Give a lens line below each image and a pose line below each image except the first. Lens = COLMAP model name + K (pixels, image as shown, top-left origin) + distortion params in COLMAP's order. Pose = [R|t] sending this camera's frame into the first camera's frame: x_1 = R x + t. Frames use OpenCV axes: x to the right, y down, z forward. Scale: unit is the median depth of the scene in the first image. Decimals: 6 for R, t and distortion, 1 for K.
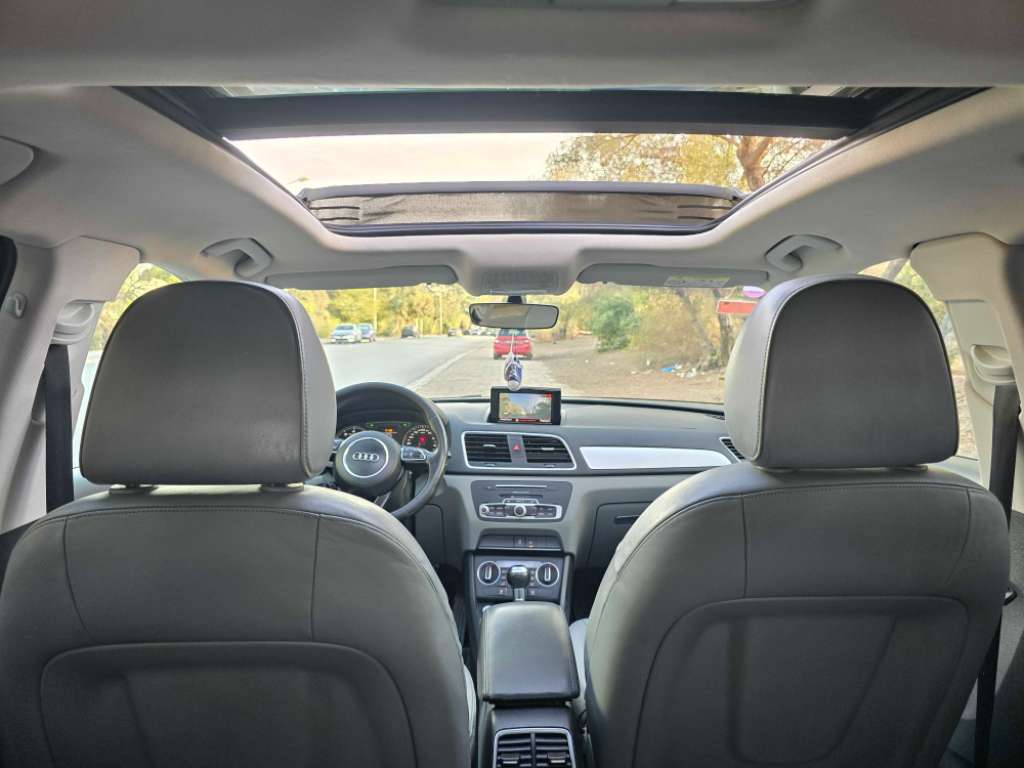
lens RADIAL K [[692.2, 0, 509.7], [0, 692.2, 382.1], [0, 0, 1]] dist [0.061417, -0.039084]
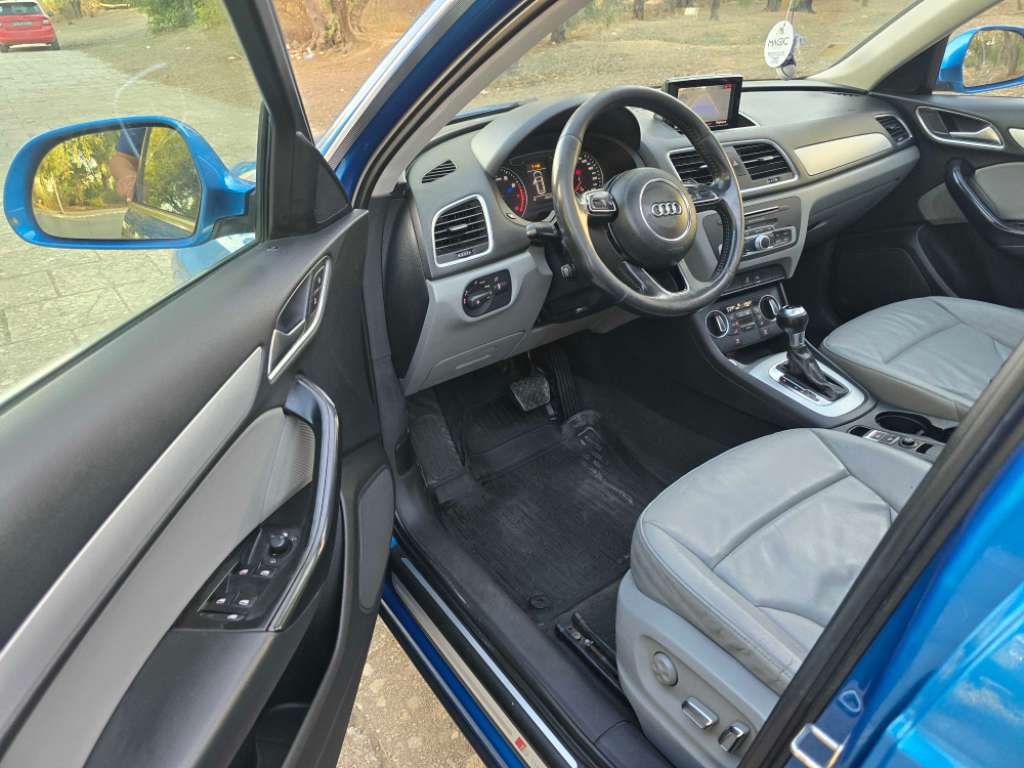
lens RADIAL K [[692.2, 0, 511.9], [0, 692.2, 382.0], [0, 0, 1]] dist [0.061417, -0.039084]
pose [[0.841005, -0.290883, 0.456178, -0.622408], [0.077060, 0.898975, 0.431167, -0.040350], [-0.535512, -0.327461, 0.778458, 0.449950]]
